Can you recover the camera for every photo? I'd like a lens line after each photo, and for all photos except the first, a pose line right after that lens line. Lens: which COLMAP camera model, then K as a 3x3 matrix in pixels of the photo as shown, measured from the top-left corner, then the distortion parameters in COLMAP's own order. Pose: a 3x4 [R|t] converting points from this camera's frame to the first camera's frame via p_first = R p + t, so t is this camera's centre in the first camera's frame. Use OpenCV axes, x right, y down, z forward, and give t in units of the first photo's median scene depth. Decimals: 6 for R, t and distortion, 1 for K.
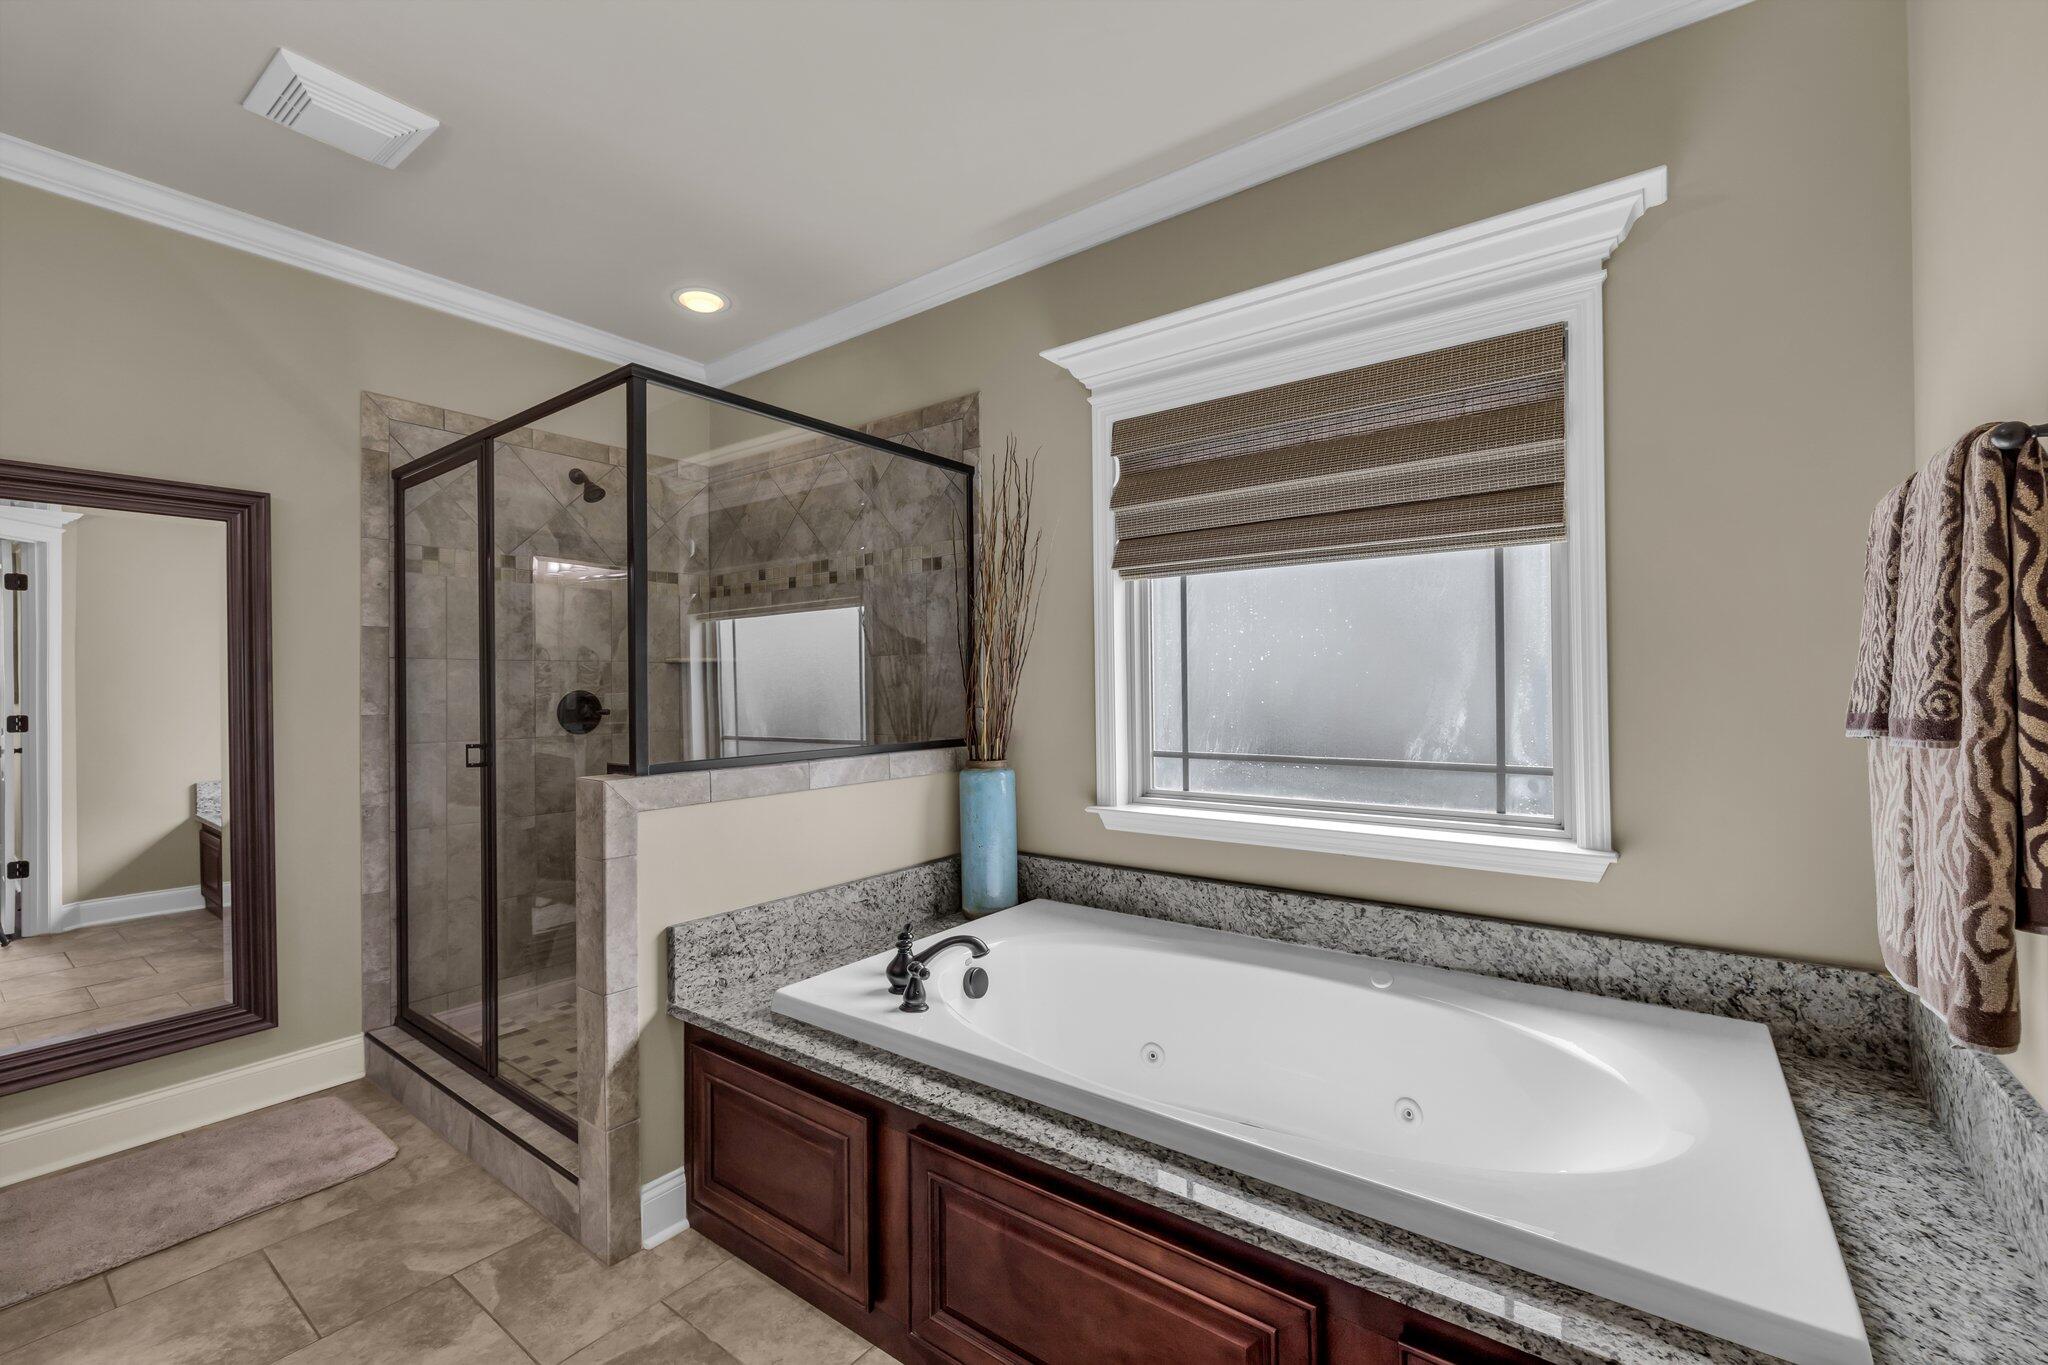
lens RADIAL K [[853.6, 0, 1017.6], [0, 853.6, 682.4], [0, 0, 1]] dist [-0.002407, 0.000595]
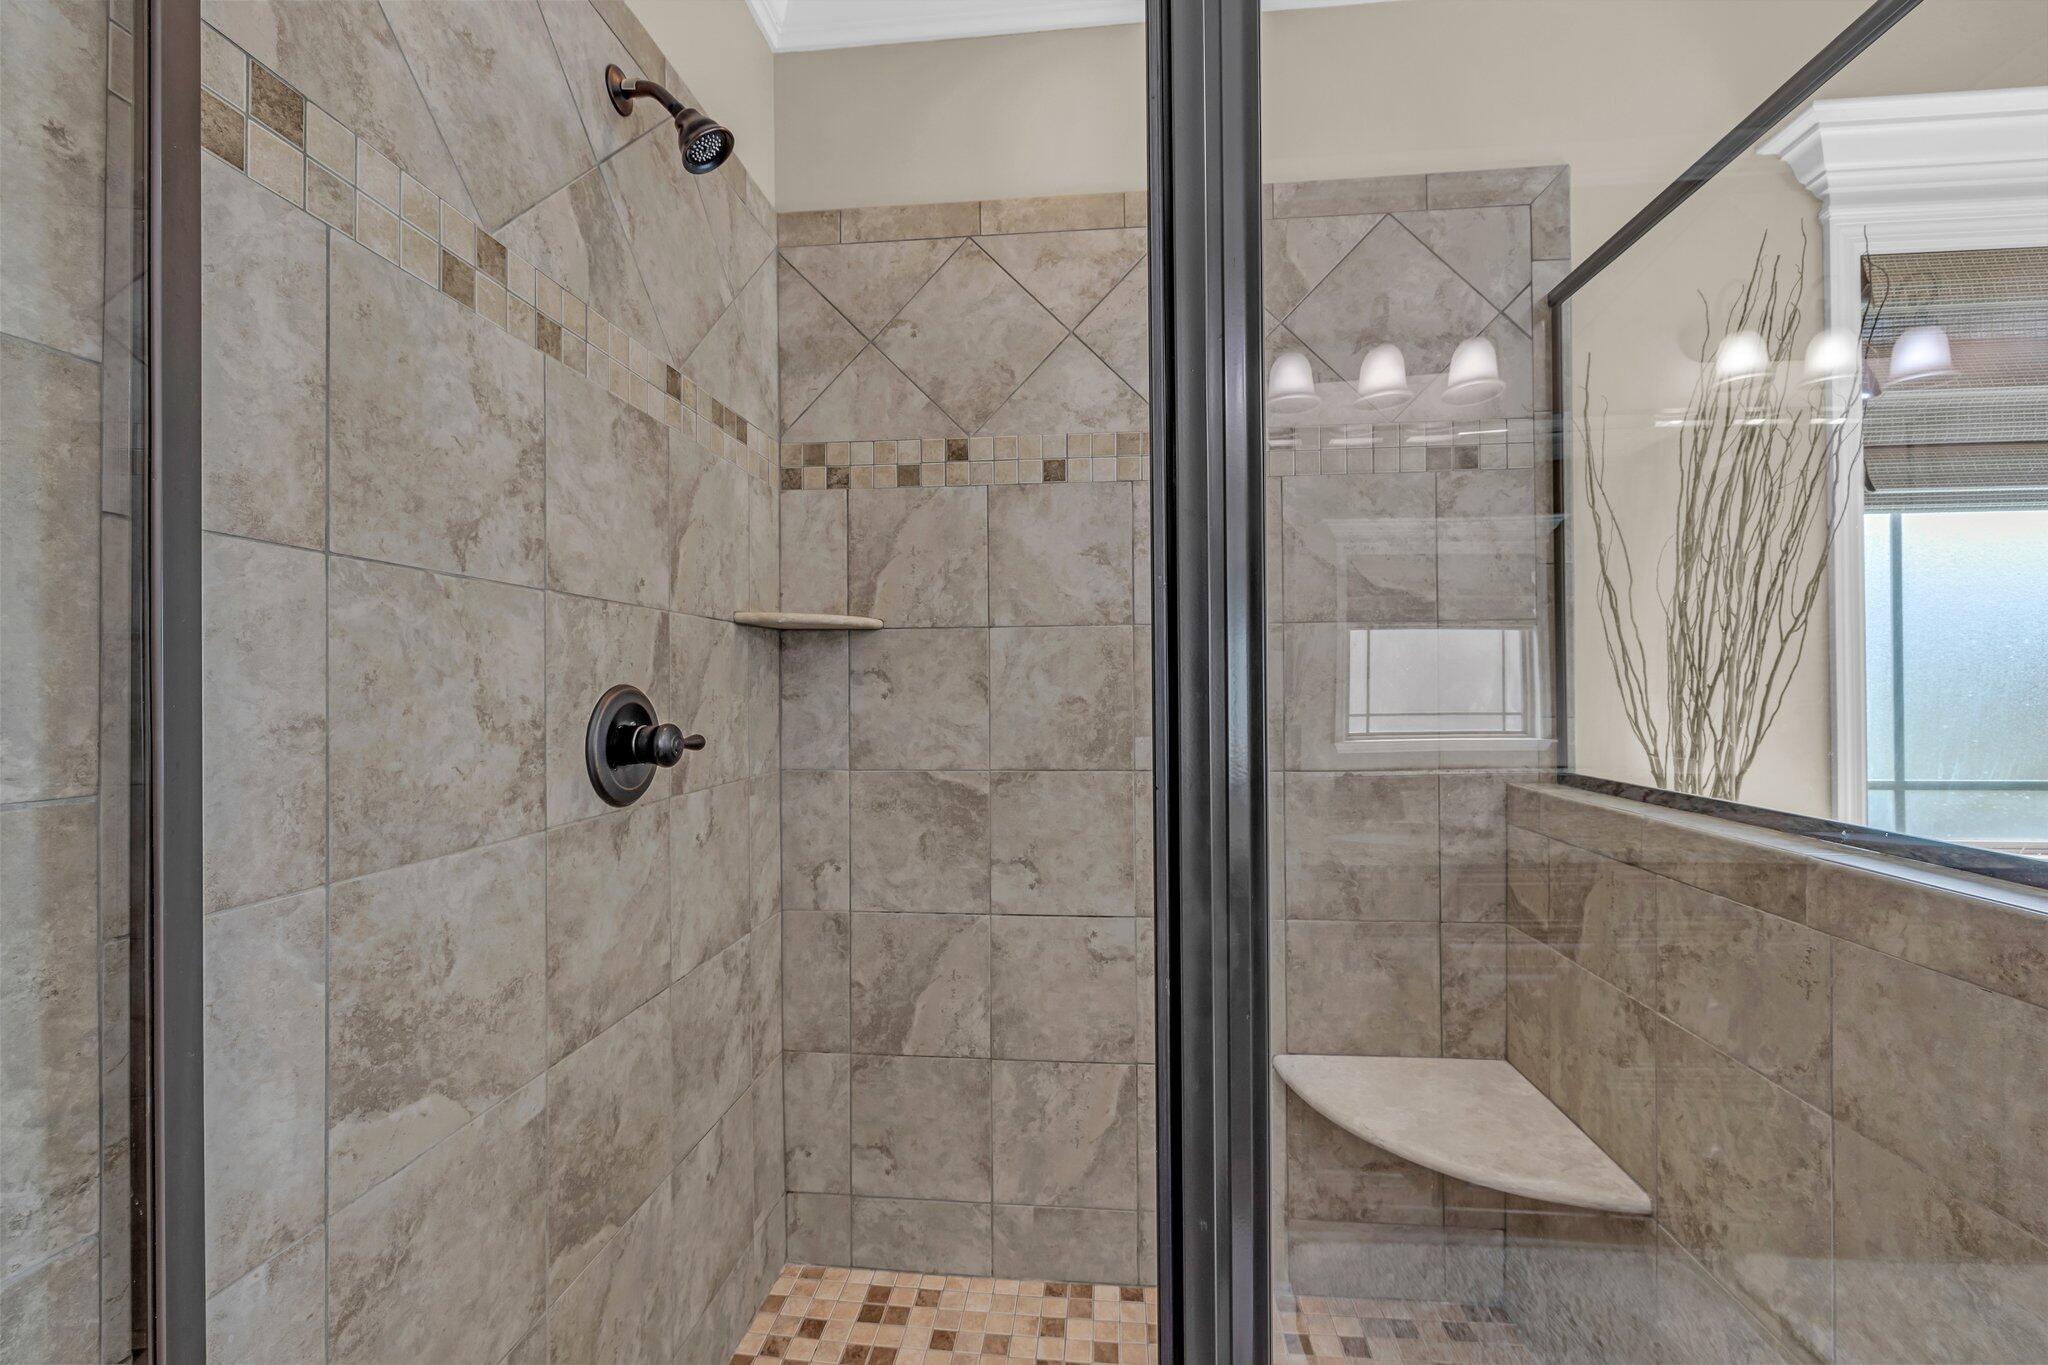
lens RADIAL K [[853.6, 0, 1025.3], [0, 853.6, 680.7], [0, 0, 1]] dist [-0.002407, 0.000595]
pose [[0.853421, 0.008524, 0.521152, -0.637897], [-0.004967, 0.999954, -0.008221, 0.011468], [-0.521198, 0.004428, 0.853424, 0.693397]]
